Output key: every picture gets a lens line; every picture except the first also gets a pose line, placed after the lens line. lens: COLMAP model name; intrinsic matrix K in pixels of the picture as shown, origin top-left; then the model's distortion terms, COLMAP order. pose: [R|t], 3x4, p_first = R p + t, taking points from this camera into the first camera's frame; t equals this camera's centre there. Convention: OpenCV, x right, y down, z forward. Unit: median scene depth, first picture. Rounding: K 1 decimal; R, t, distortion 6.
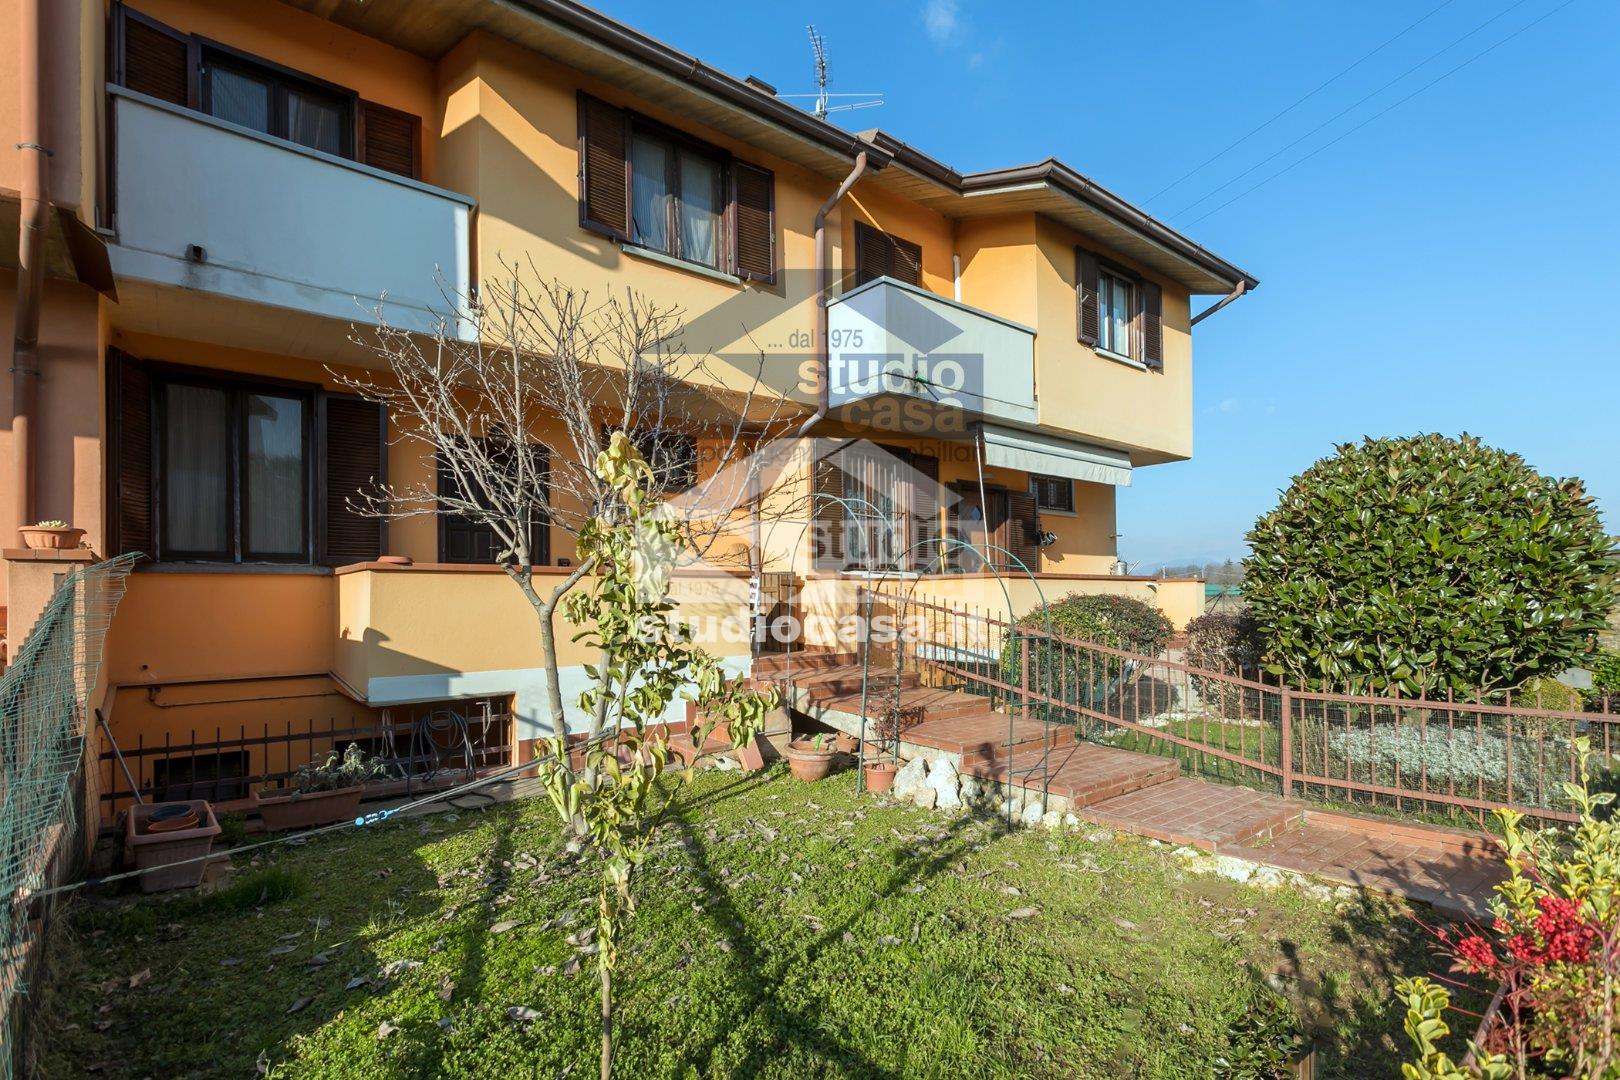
lens RADIAL K [[771.7, 0, 822.9], [0, 771.7, 592.2], [0, 0, 1]] dist [0.000089, 0.001557]
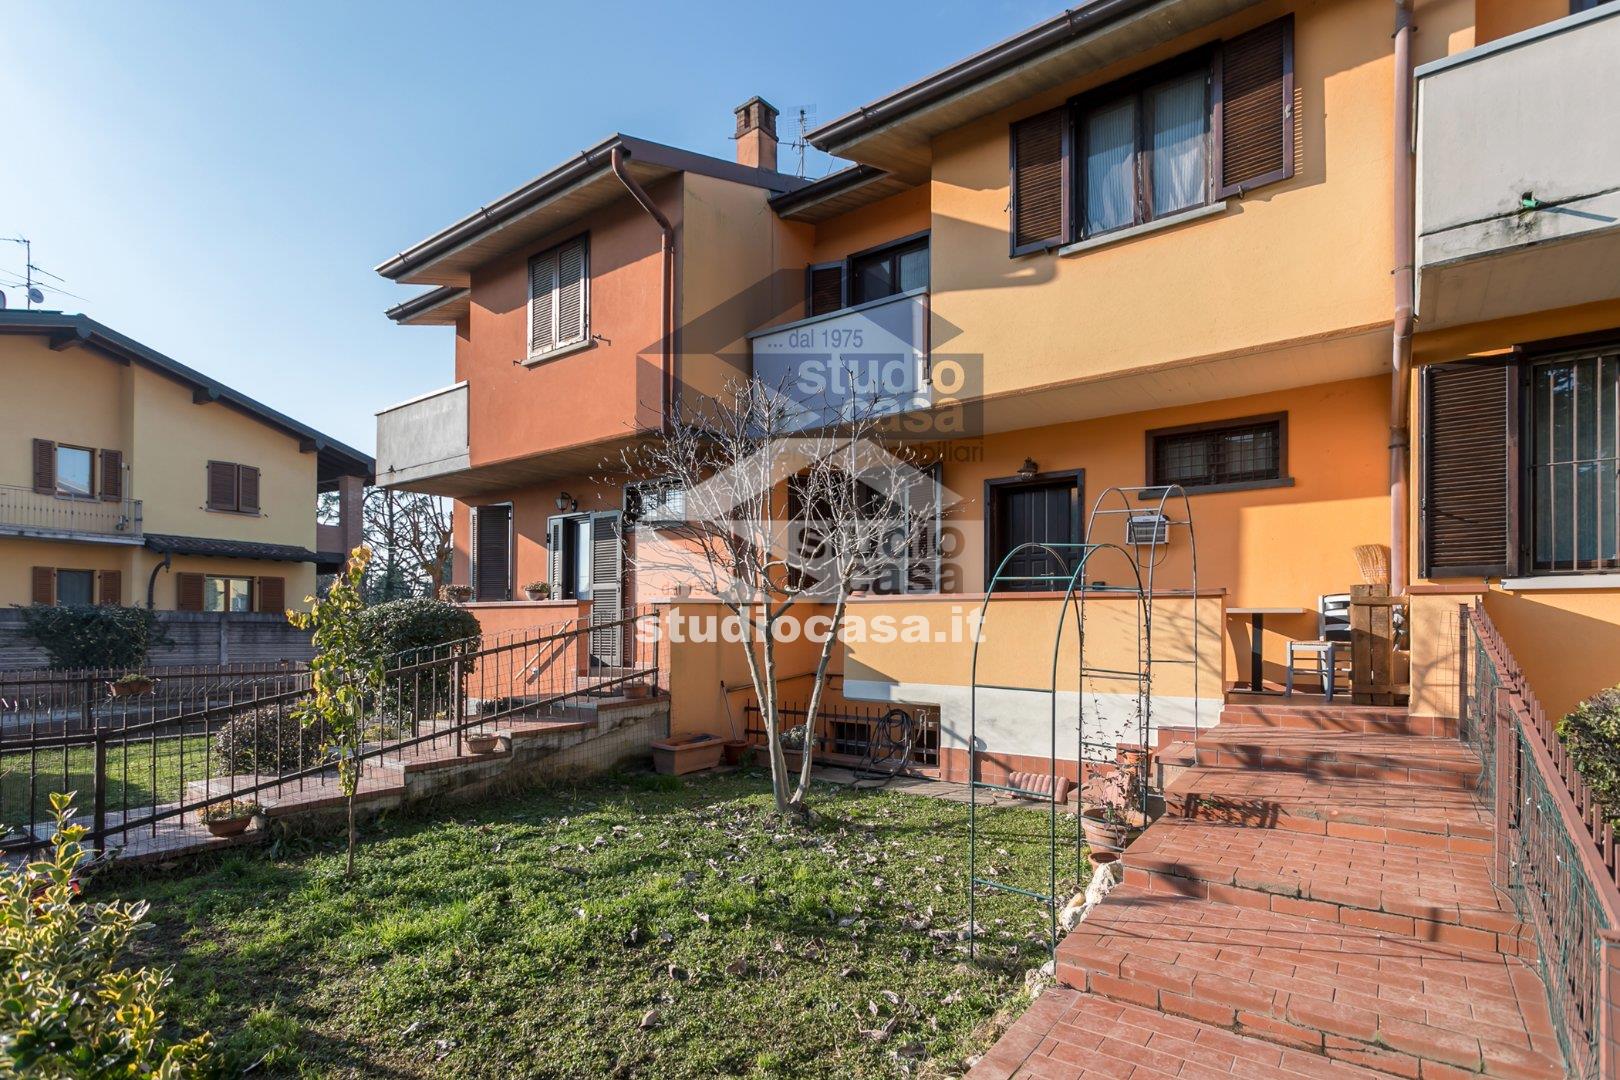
lens RADIAL K [[771.7, 0, 818.3], [0, 771.7, 623.9], [0, 0, 1]] dist [0.000089, 0.001557]
pose [[0.261411, 0.004233, -0.965218, 0.650443], [0.003175, 0.999981, 0.005246, 0.003433], [0.965222, -0.004436, 0.261393, 0.521284]]
